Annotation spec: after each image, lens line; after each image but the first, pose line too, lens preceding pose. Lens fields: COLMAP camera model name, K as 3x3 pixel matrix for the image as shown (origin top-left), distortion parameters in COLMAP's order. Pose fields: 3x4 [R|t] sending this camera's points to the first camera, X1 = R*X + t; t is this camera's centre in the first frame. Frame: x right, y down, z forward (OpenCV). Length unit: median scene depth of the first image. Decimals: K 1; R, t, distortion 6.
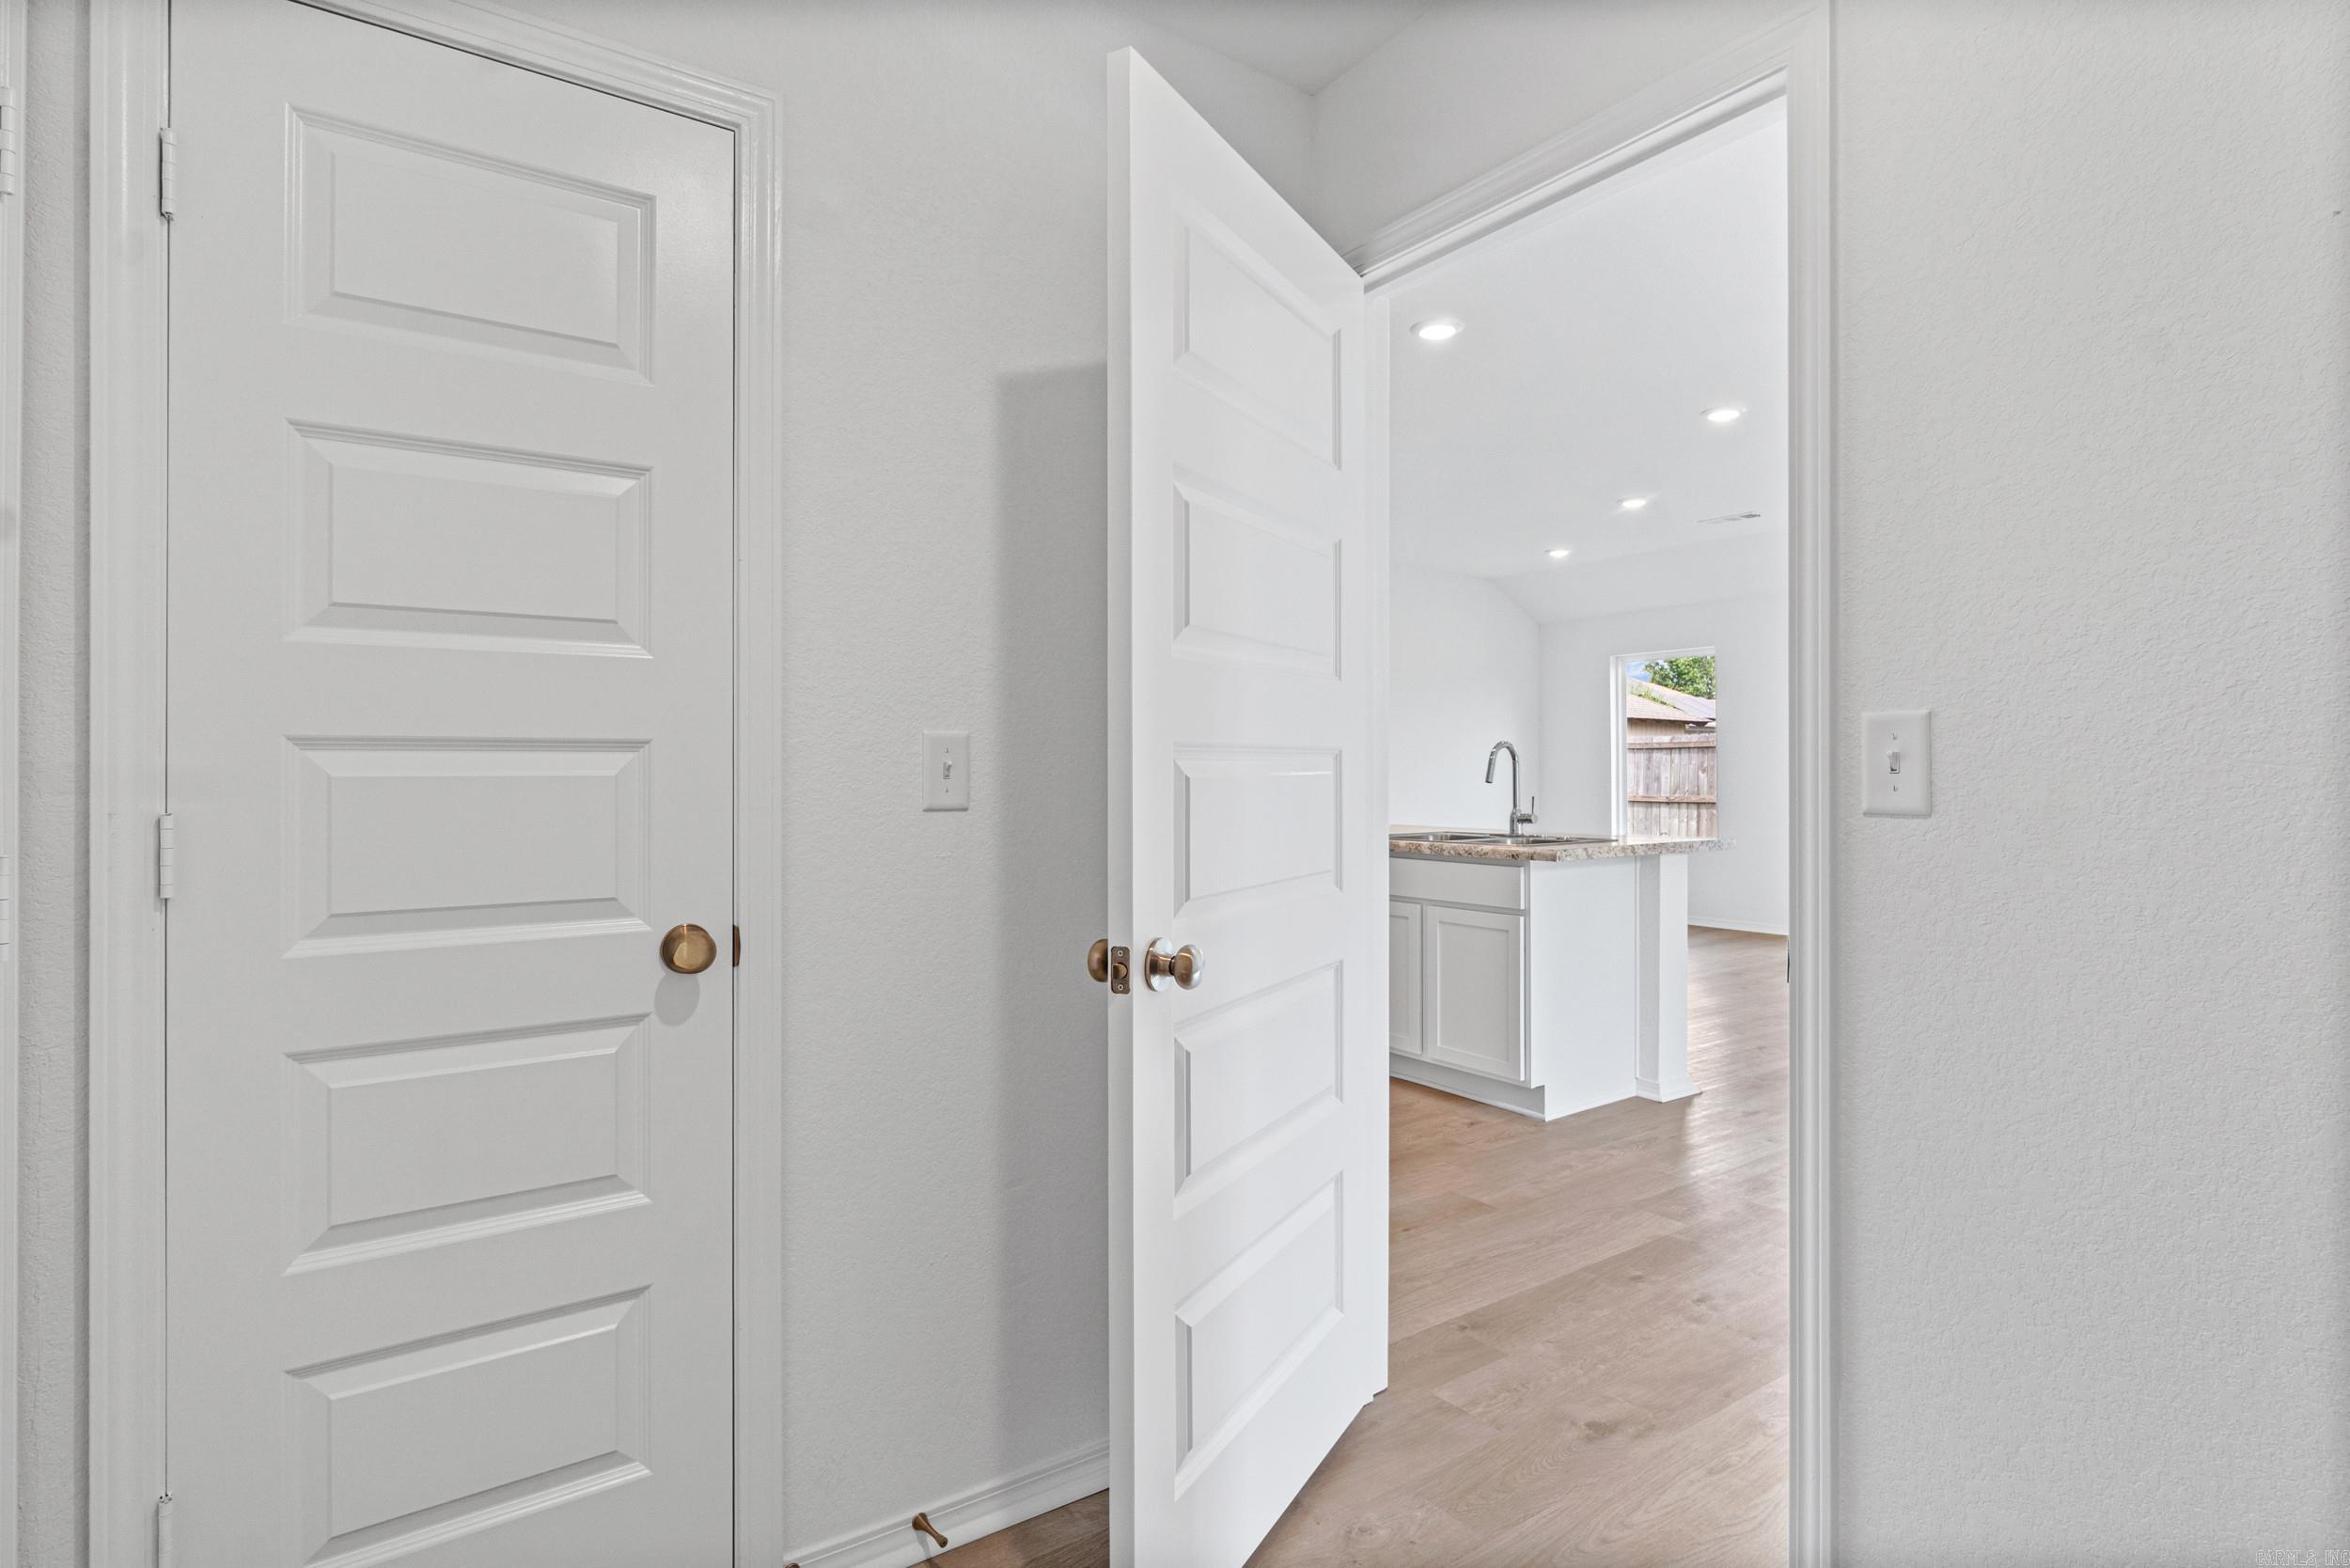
lens RADIAL K [[1192.1, 0, 1175.1], [0, 1192.1, 770.0], [0, 0, 1]] dist [-0.009036, 0.000902]
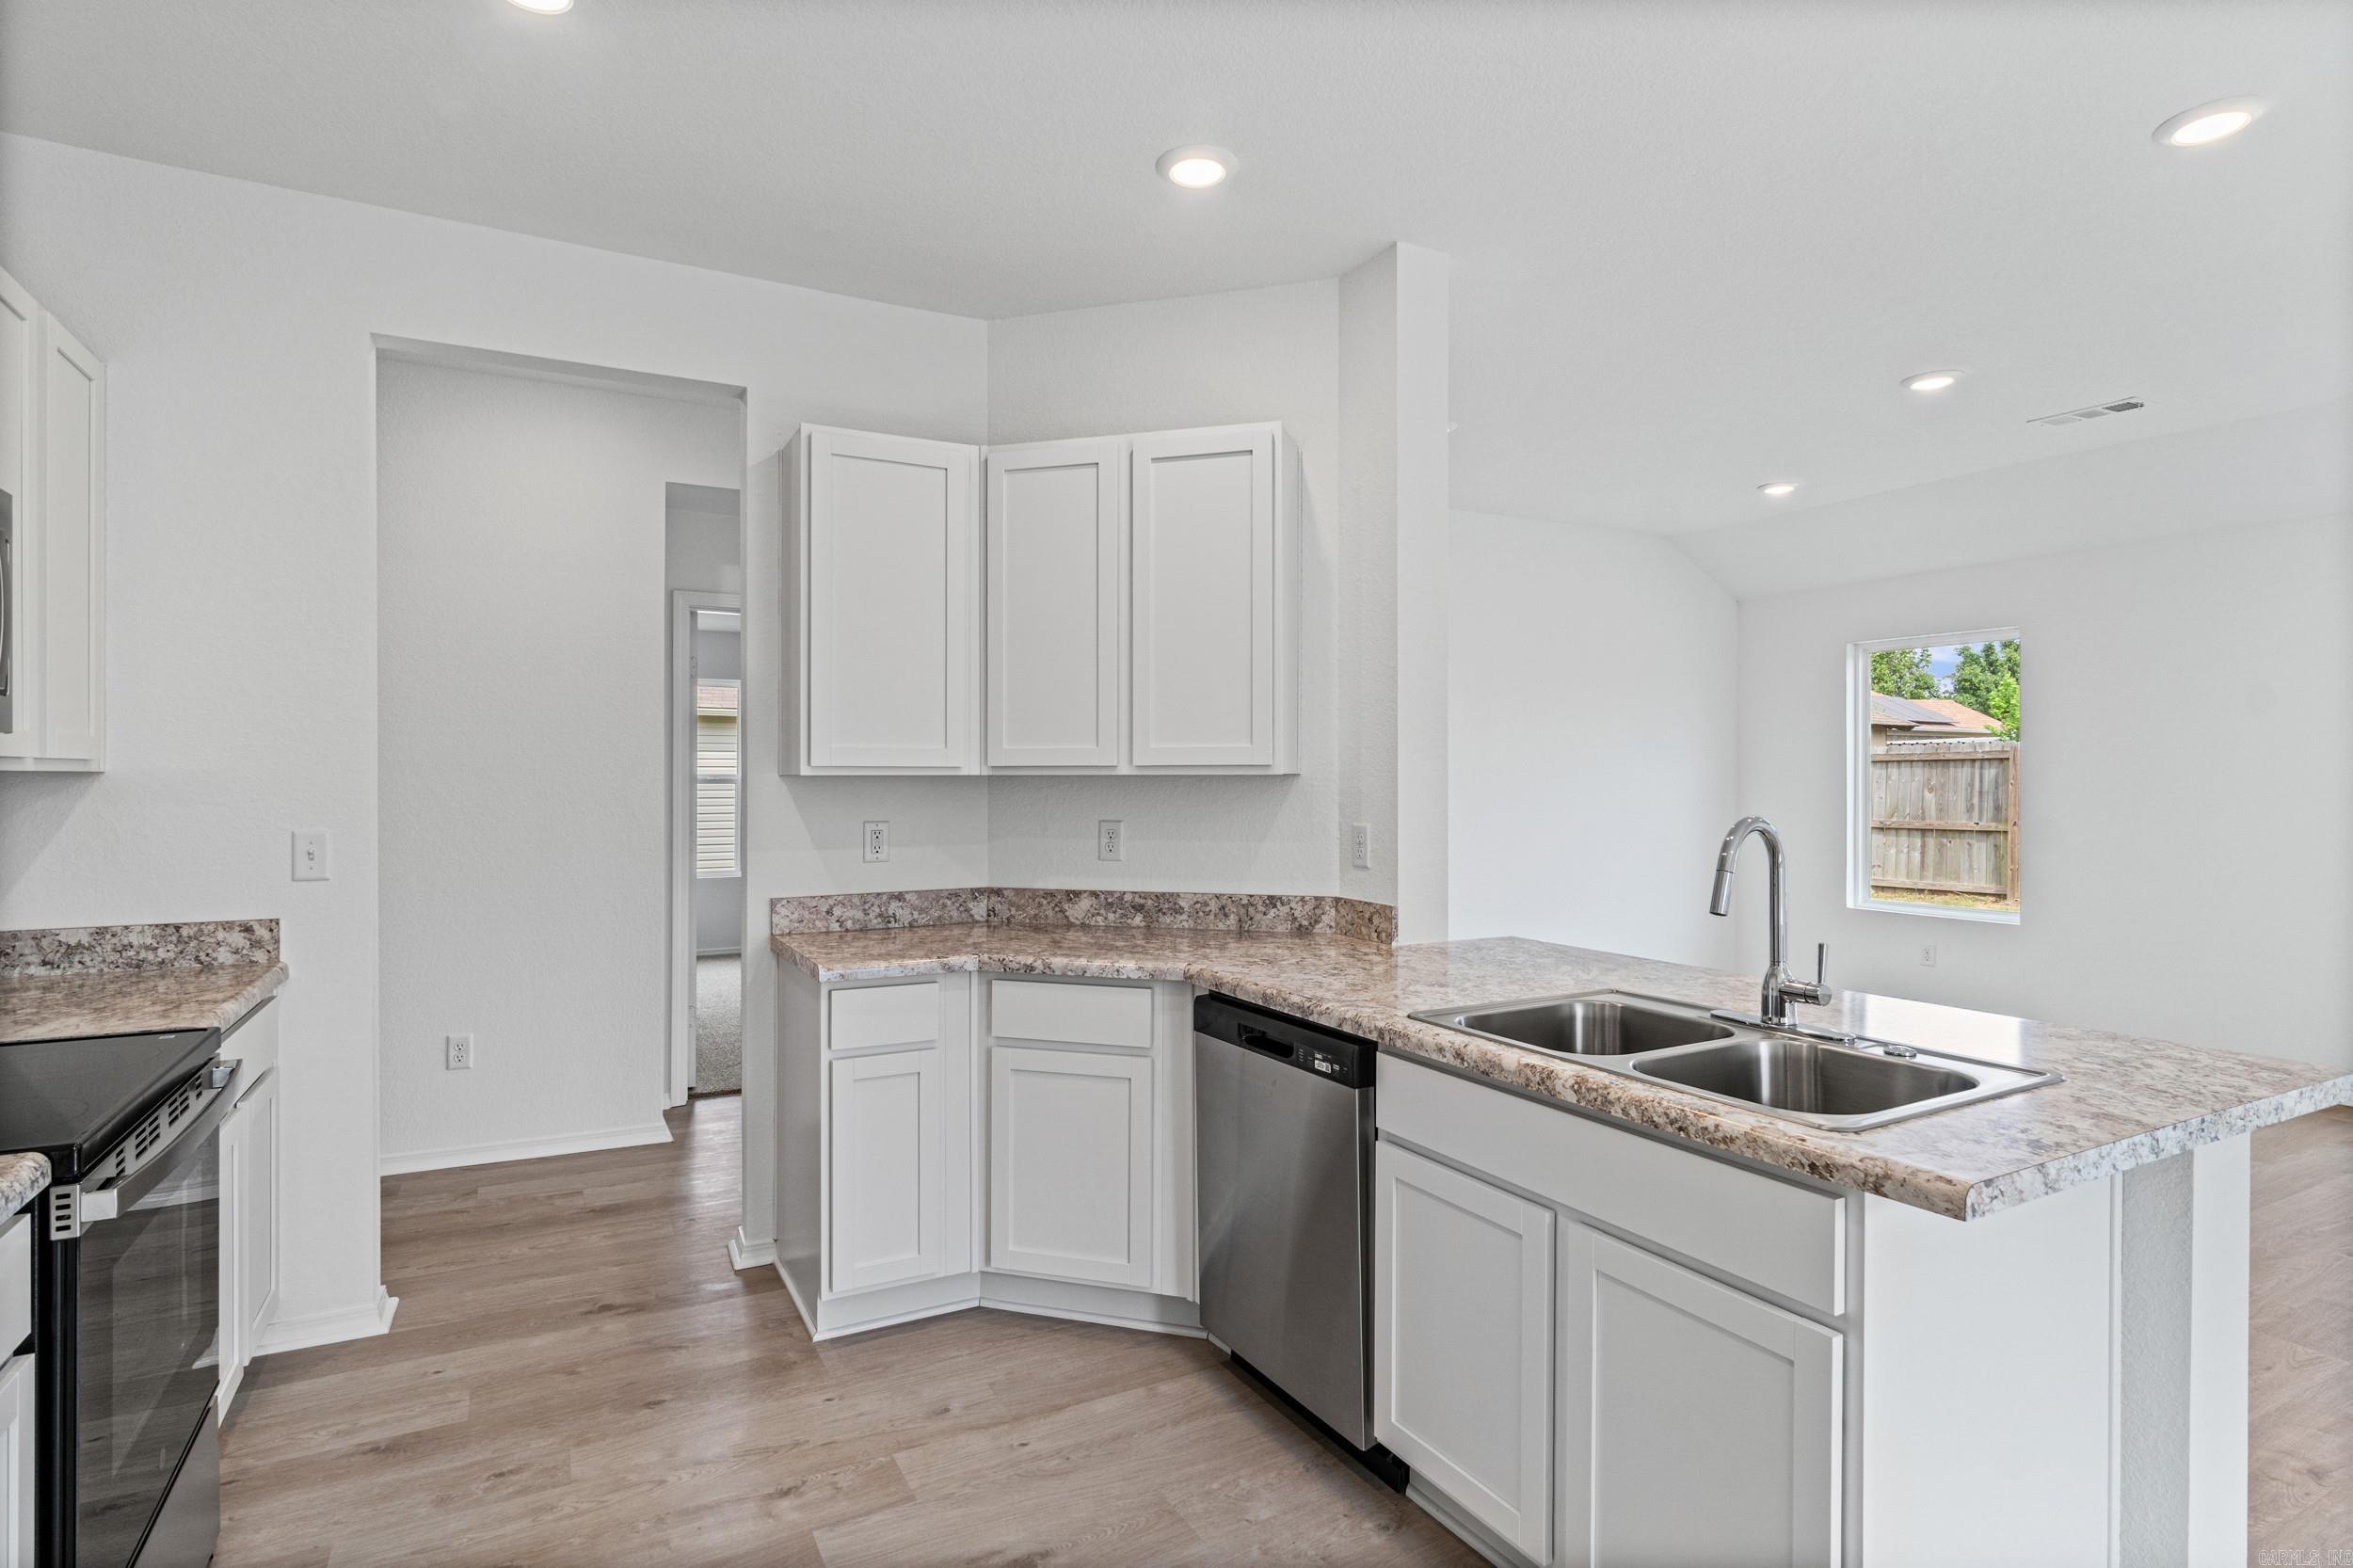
lens RADIAL K [[1193.5, 0, 1152.8], [0, 1193.5, 783.6], [0, 0, 1]] dist [-0.009036, 0.000902]
pose [[0.991271, 0.005121, -0.131742, 0.058088], [-0.003732, 0.999935, 0.010788, -0.020706], [0.131788, -0.010203, 0.991225, 0.271535]]
